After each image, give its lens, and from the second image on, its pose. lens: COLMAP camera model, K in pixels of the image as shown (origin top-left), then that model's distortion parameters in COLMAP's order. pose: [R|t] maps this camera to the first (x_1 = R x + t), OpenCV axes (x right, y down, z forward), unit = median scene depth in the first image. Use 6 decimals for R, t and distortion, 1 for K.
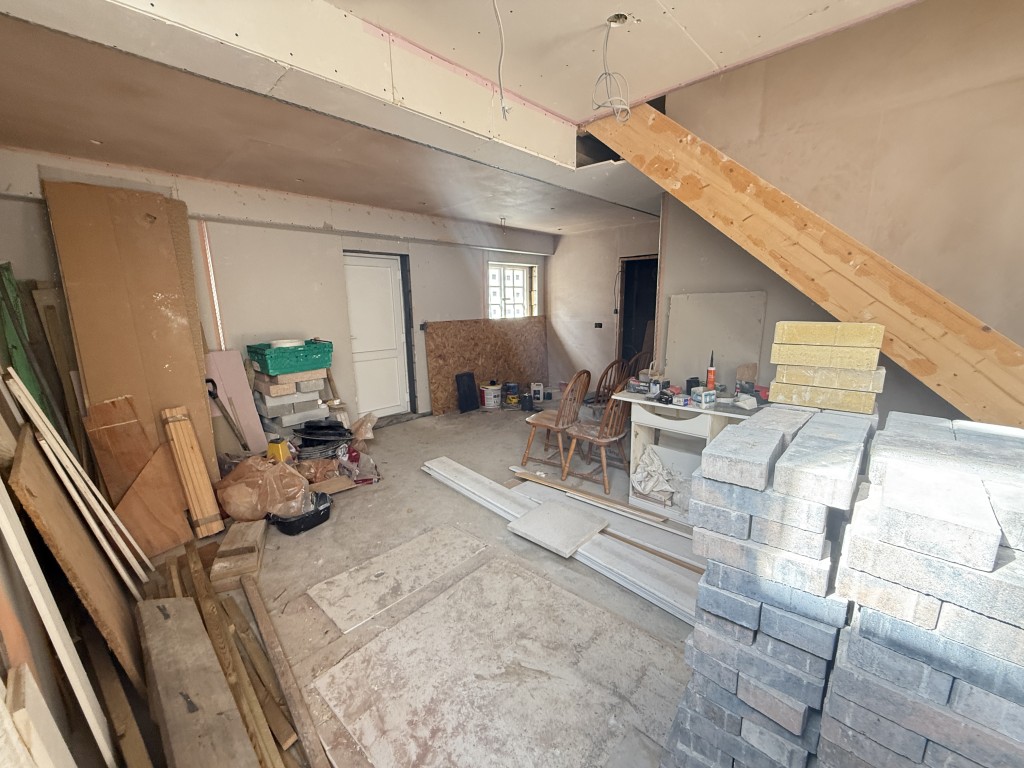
lens RADIAL K [[408.8, 0, 510.6], [0, 408.8, 385.4], [0, 0, 1]] dist [-0.000956, 0.000200]
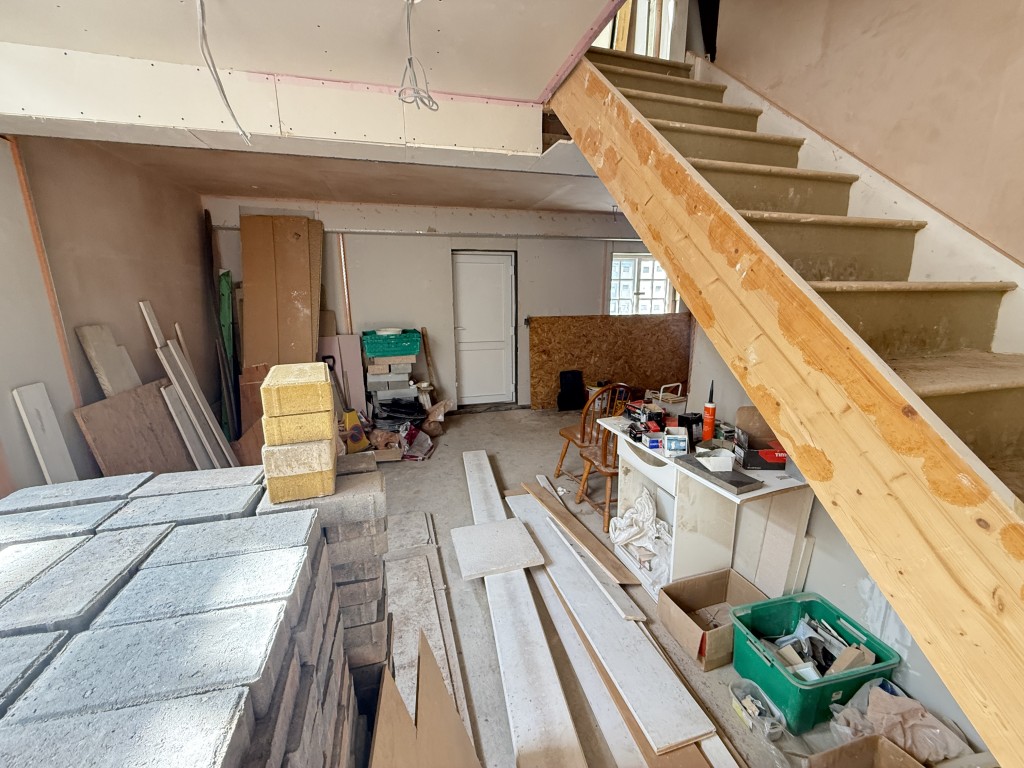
lens RADIAL K [[408.8, 0, 509.7], [0, 408.8, 384.1], [0, 0, 1]] dist [-0.000956, 0.000200]
pose [[0.858619, 0.122622, -0.497733, 0.348155], [-0.109598, 0.992429, 0.055434, -0.050668], [0.500762, 0.006954, 0.865557, 0.127334]]
